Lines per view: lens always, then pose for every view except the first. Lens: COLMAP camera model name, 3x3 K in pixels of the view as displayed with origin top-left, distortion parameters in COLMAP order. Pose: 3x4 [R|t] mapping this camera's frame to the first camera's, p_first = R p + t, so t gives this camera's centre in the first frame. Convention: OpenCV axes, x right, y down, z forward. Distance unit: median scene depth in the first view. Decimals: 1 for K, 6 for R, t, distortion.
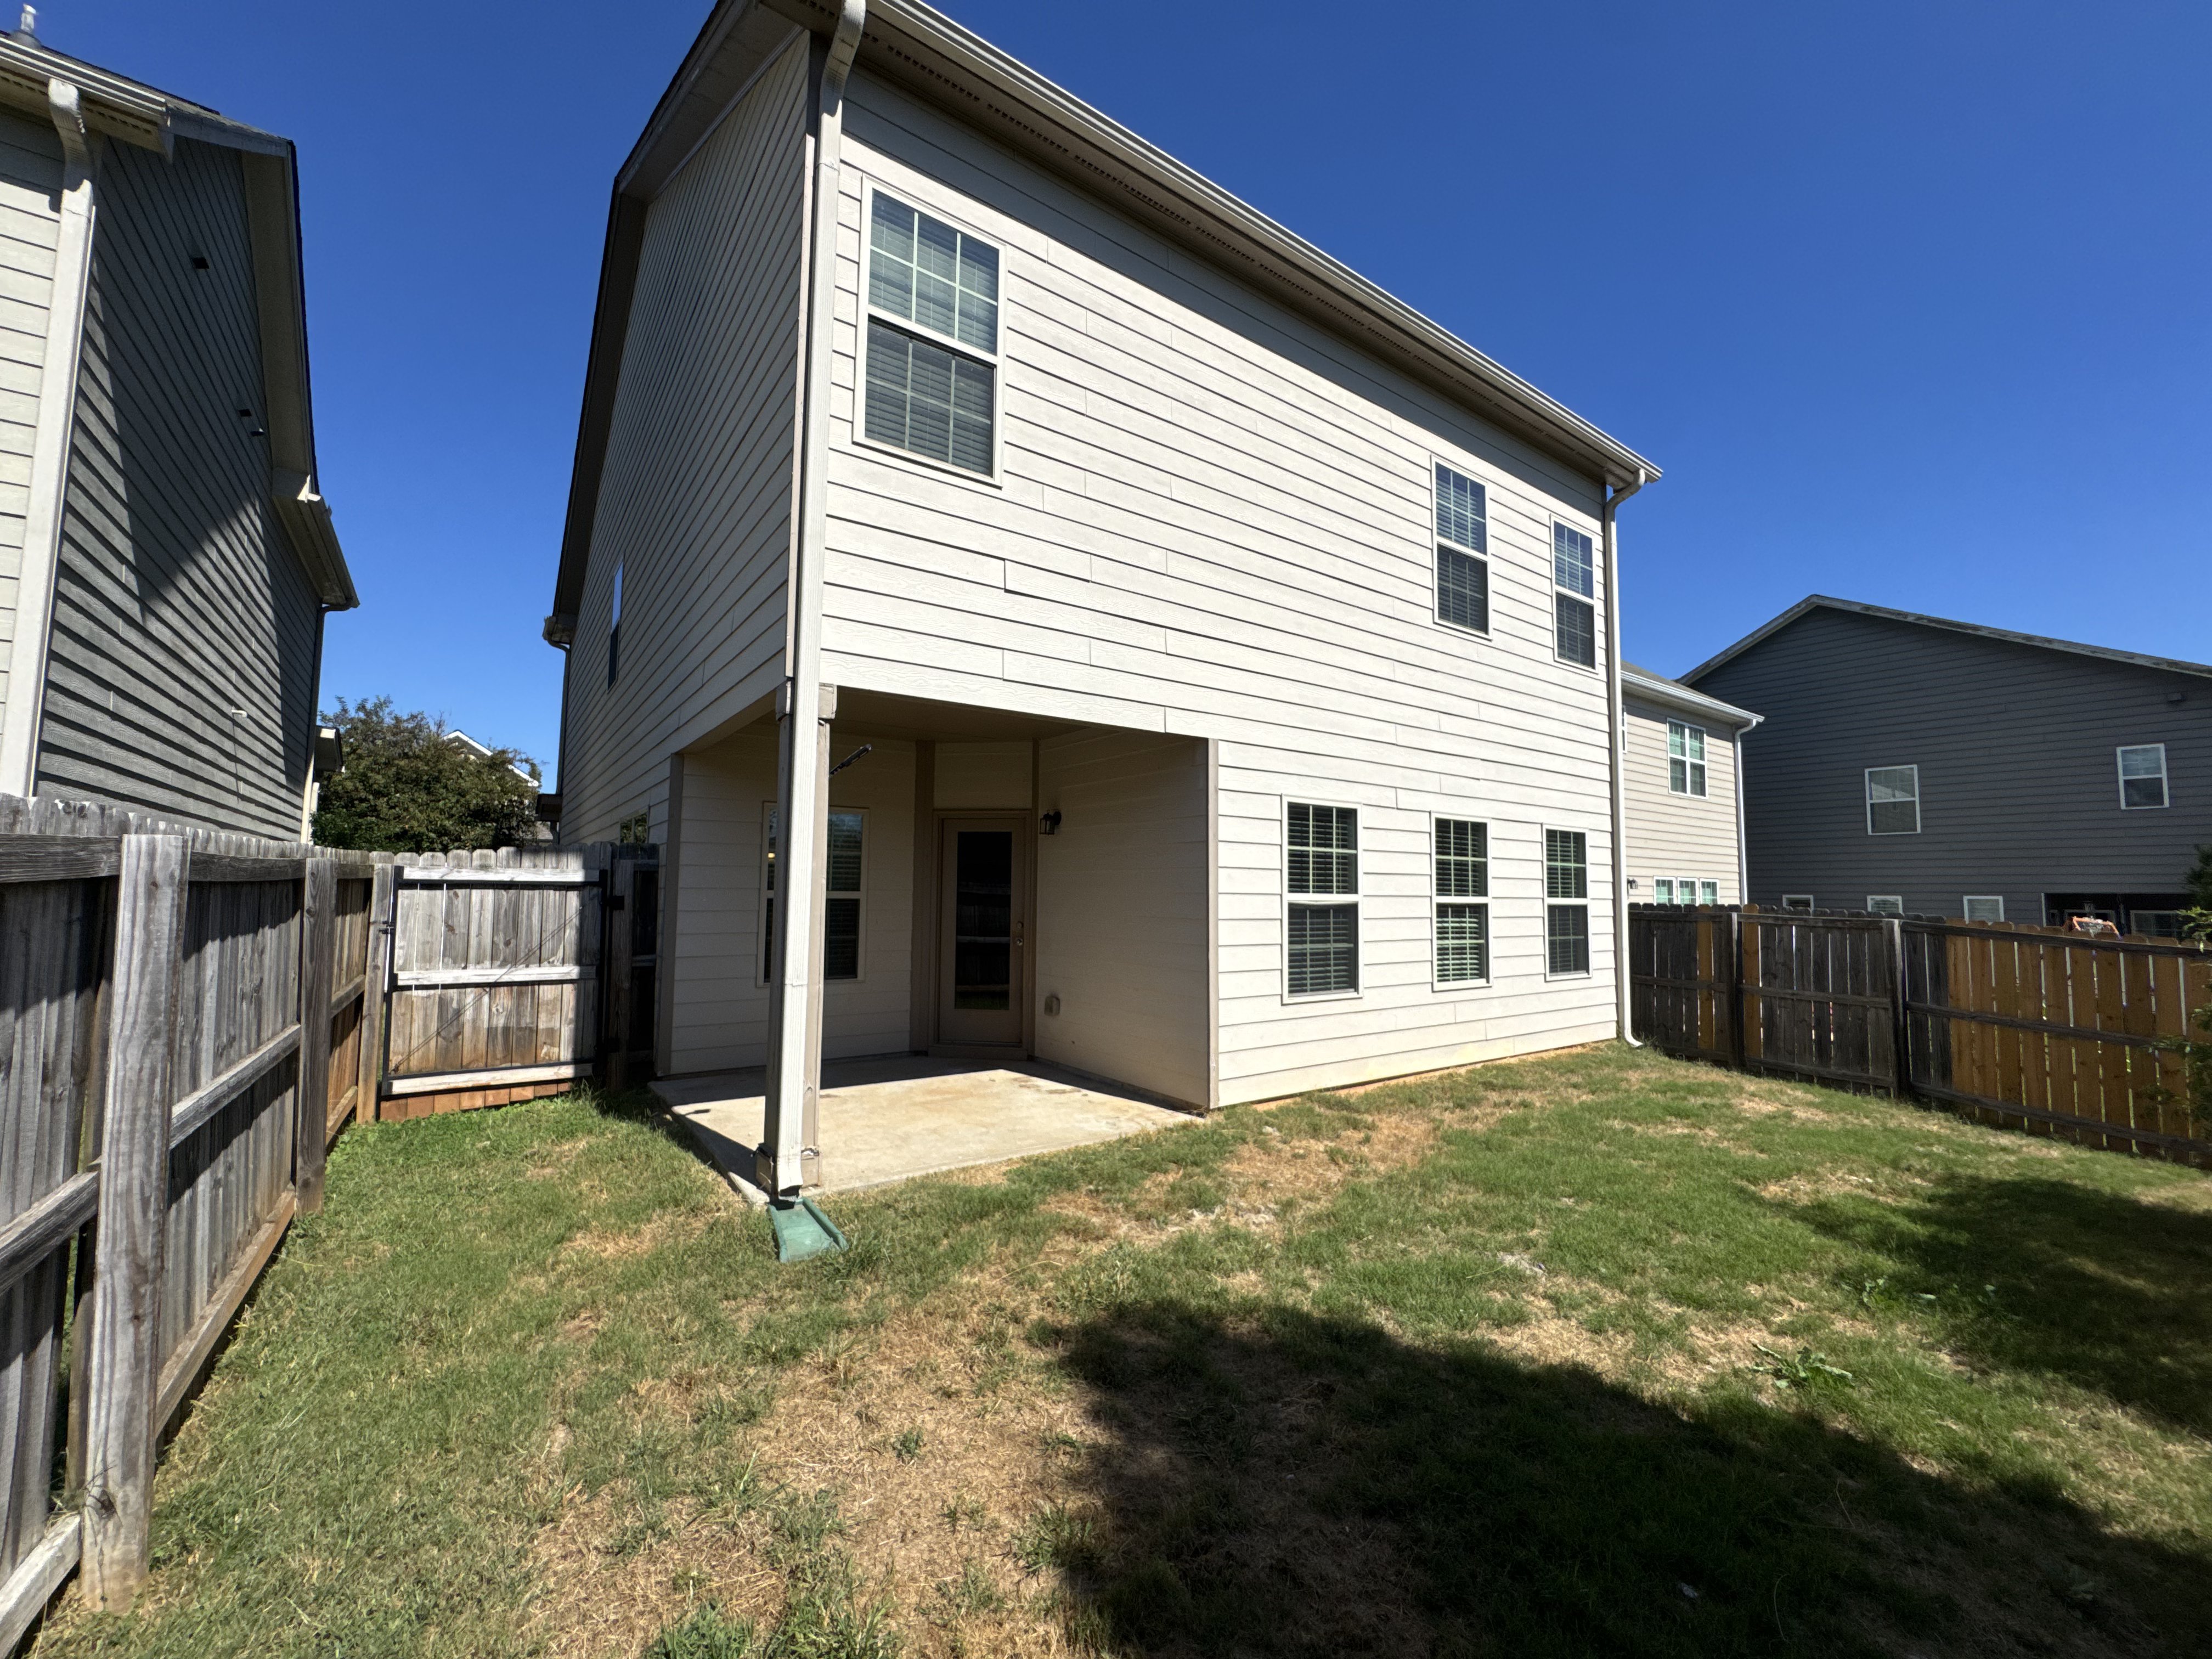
lens RADIAL K [[893.4, 0, 1104.5], [0, 893.4, 823.4], [0, 0, 1]] dist [-0.005989, 0.000455]
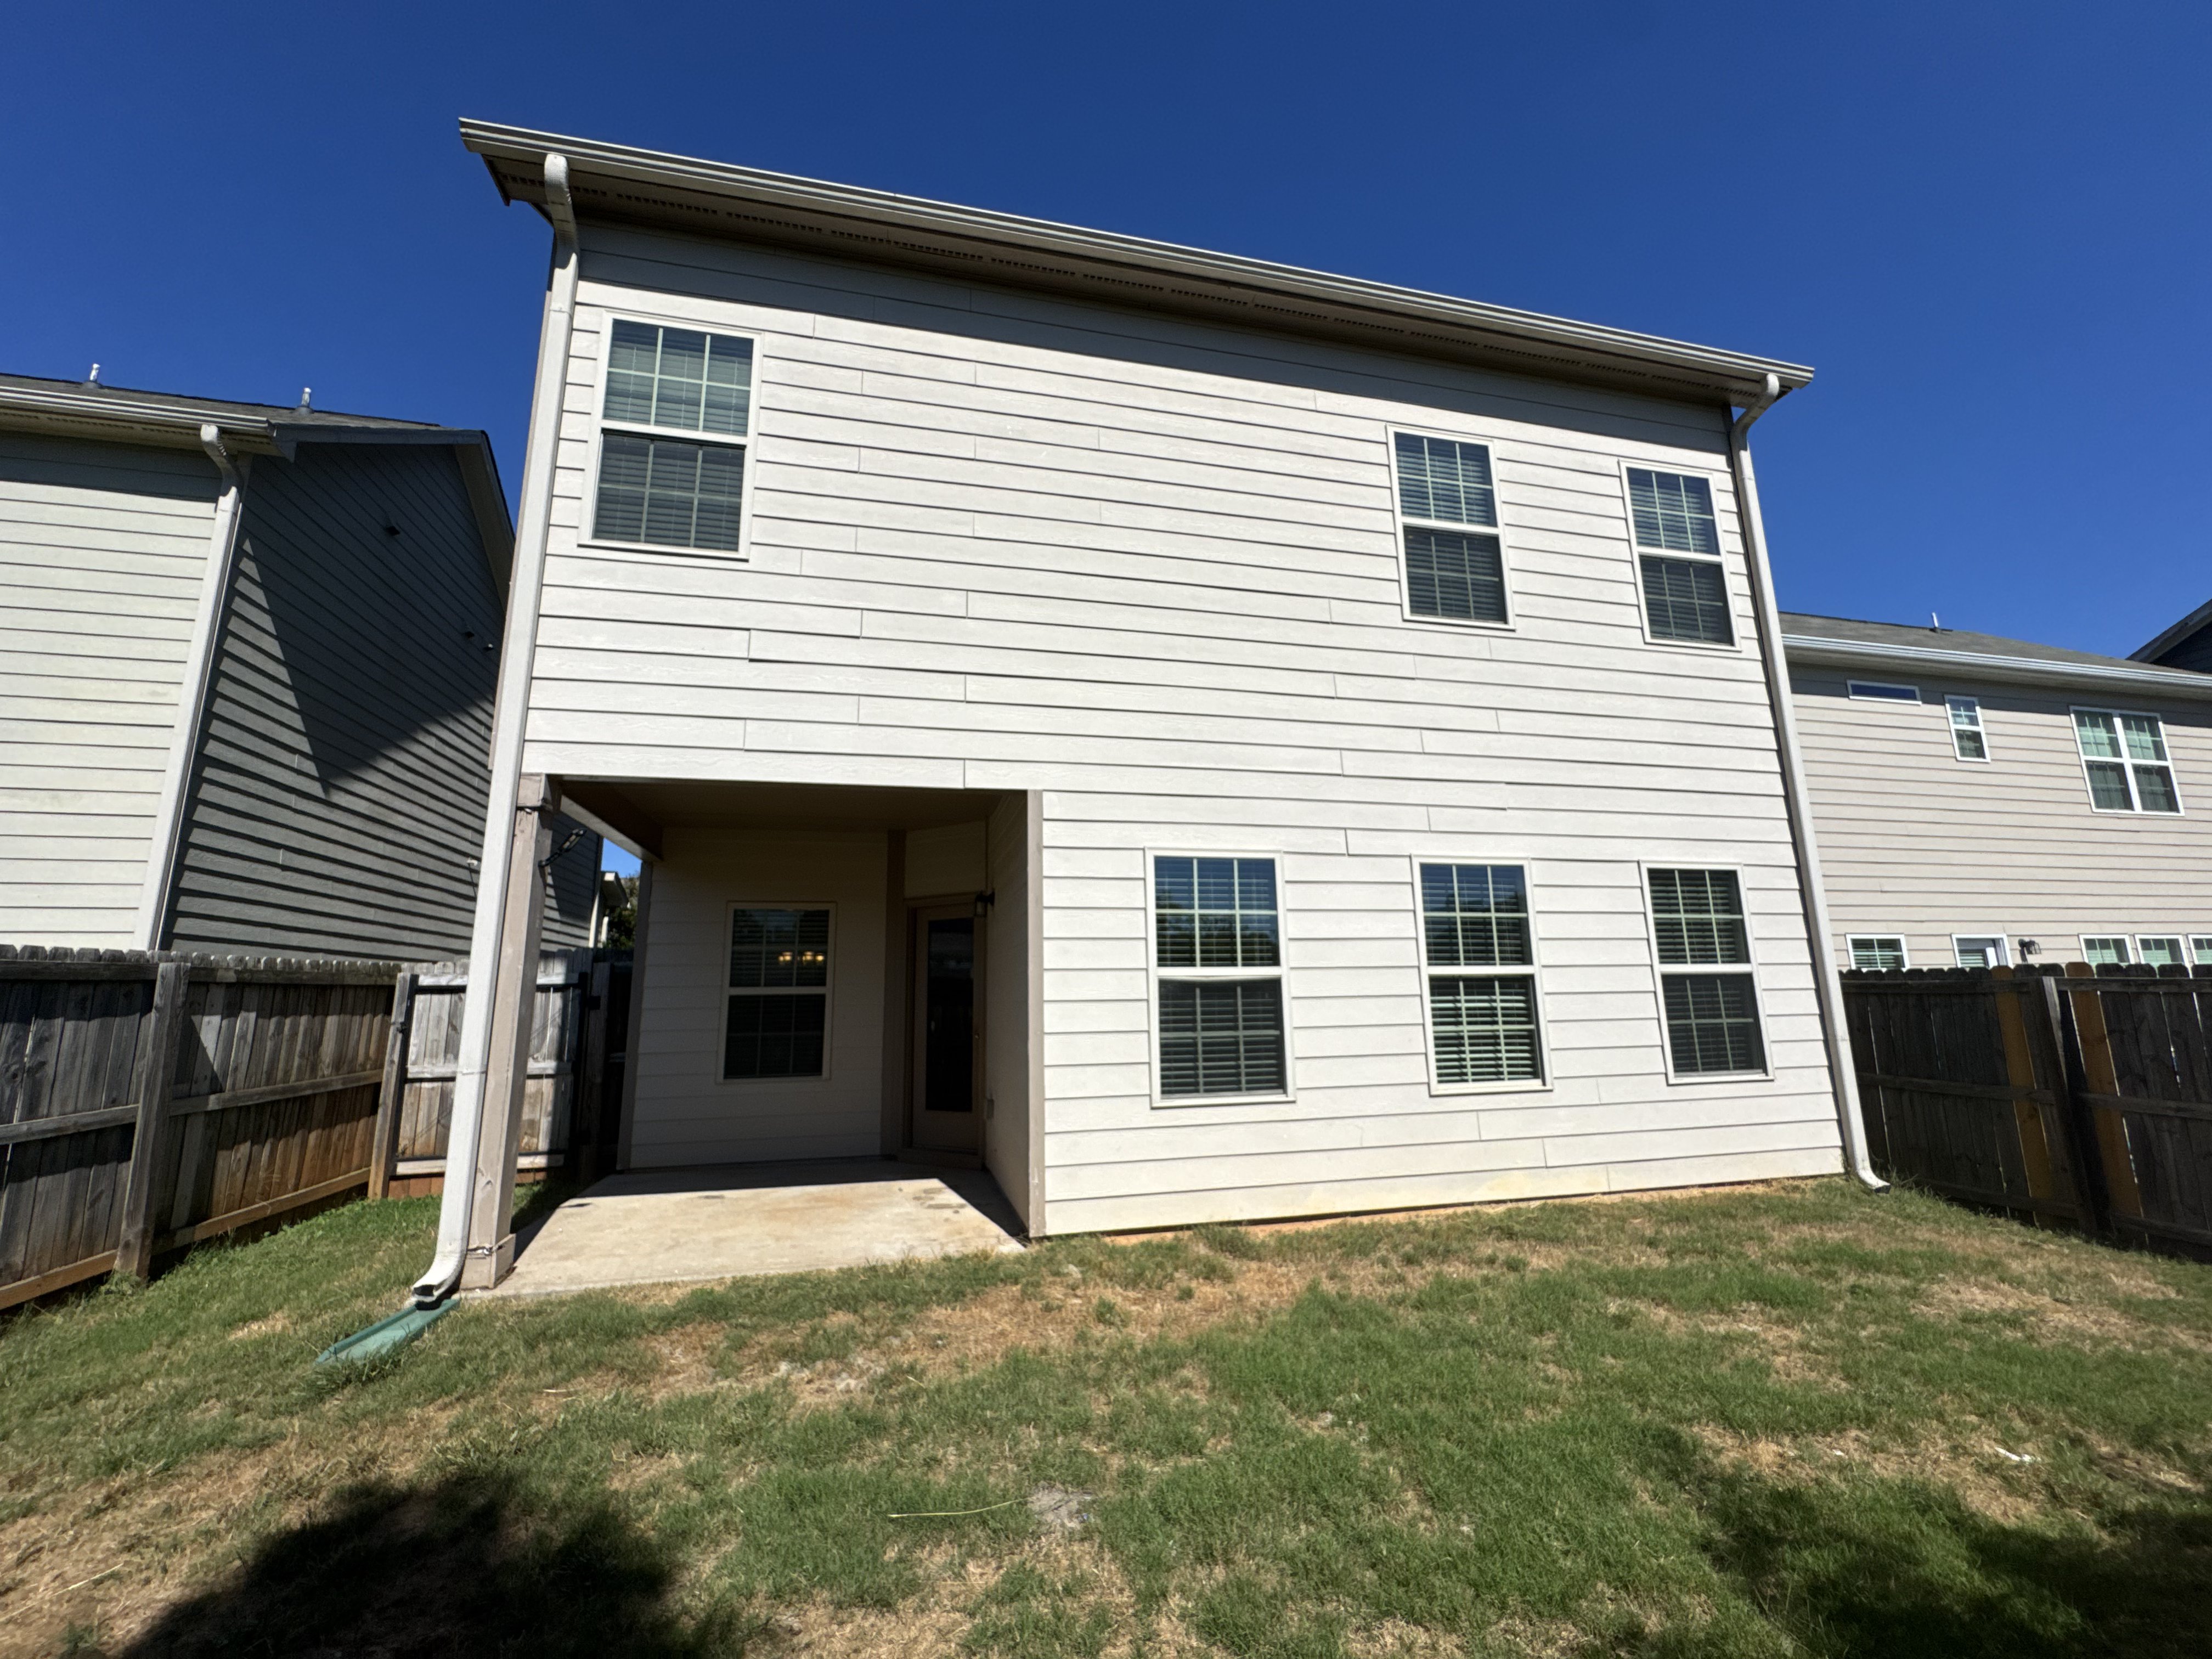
lens RADIAL K [[893.4, 0, 1104.5], [0, 893.4, 823.4], [0, 0, 1]] dist [-0.005989, 0.000455]
pose [[0.925010, -0.101056, -0.366257, 0.468861], [0.057493, 0.990108, -0.127984, 0.049085], [0.375567, 0.097329, 0.921670, 0.216546]]
